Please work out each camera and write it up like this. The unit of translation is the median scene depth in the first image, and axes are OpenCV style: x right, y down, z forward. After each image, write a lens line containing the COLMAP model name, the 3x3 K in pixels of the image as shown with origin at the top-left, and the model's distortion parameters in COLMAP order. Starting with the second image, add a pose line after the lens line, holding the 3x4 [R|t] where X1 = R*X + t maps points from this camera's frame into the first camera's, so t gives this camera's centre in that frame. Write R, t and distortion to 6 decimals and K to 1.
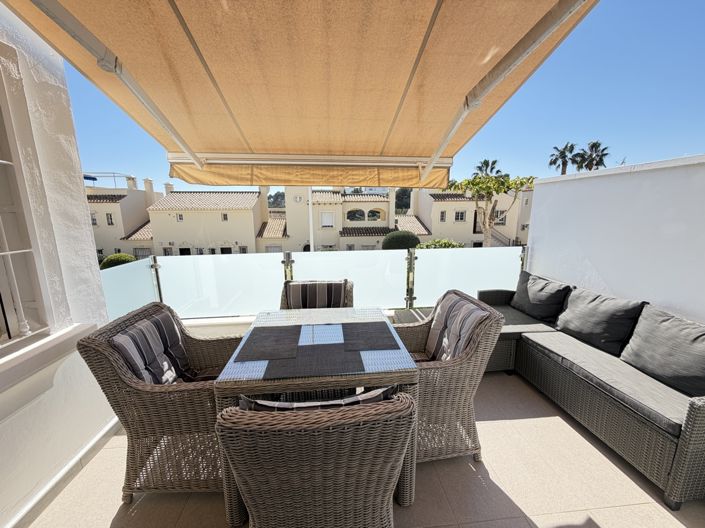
lens RADIAL K [[280.3, 0, 351.0], [0, 280.3, 265.8], [0, 0, 1]] dist [0.001564, -0.000457]
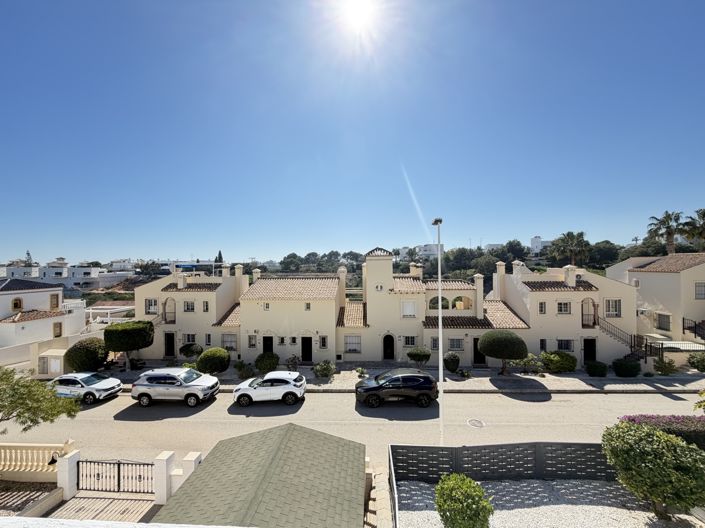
lens RADIAL K [[280.3, 0, 351.2], [0, 280.3, 265.6], [0, 0, 1]] dist [0.001564, -0.000457]
pose [[0.985952, -0.003274, -0.166995, -0.122360], [-0.028720, 0.981593, -0.188812, -0.126515], [0.164540, 0.190956, 0.967710, 0.018434]]
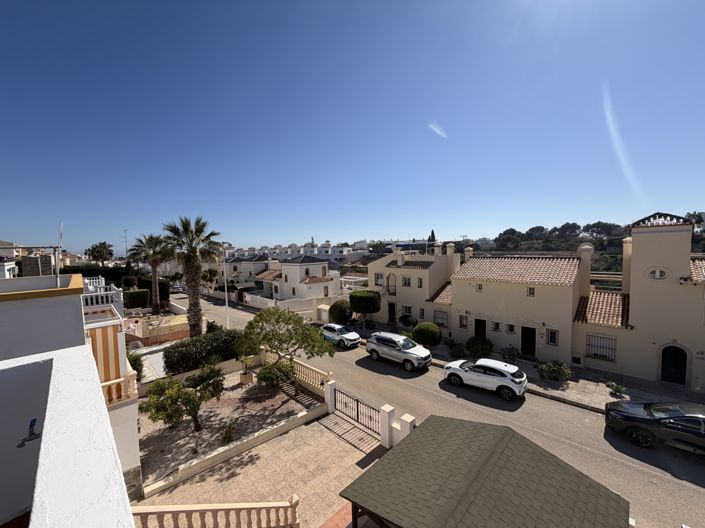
lens RADIAL K [[280.3, 0, 351.8], [0, 280.3, 265.3], [0, 0, 1]] dist [0.001564, -0.000457]
pose [[0.632500, 0.039383, -0.773558, -0.135519], [-0.128155, 0.990263, -0.054370, -0.131873], [0.763885, 0.133525, 0.631389, 0.038814]]
